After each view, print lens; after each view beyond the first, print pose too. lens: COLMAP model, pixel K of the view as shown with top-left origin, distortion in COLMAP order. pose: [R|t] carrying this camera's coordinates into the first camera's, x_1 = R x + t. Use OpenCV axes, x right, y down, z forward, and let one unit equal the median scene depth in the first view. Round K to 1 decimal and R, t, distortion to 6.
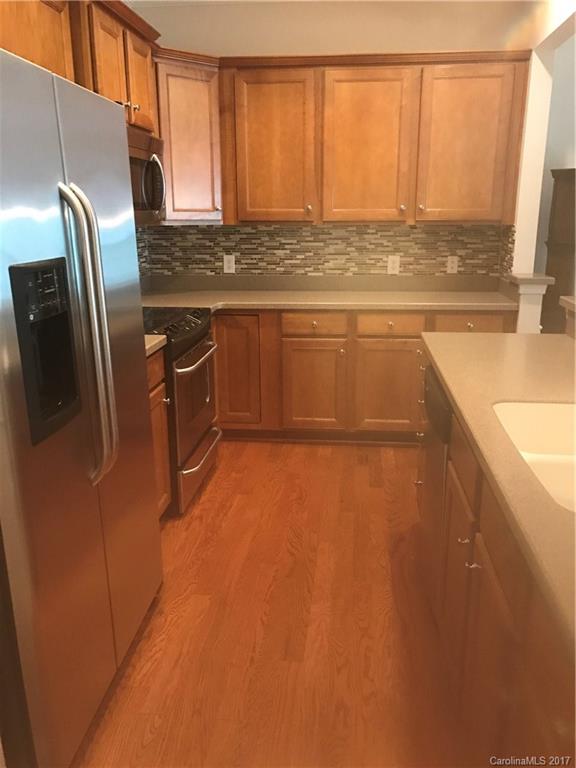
lens RADIAL K [[633.8, 0, 288.0], [0, 633.8, 384.0], [0, 0, 1]] dist [0.004737, -0.007388]
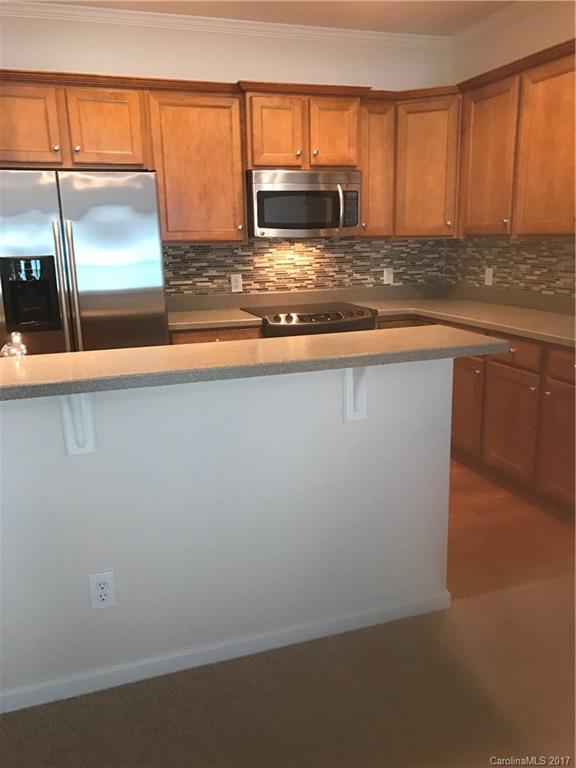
lens RADIAL K [[633.8, 0, 288.0], [0, 633.8, 384.0], [0, 0, 1]] dist [0.004737, -0.007388]
pose [[0.419486, 0.201008, -0.885227, 0.715562], [-0.206512, 0.970737, 0.122565, -0.081685], [0.883960, 0.131396, 0.448721, 0.286624]]
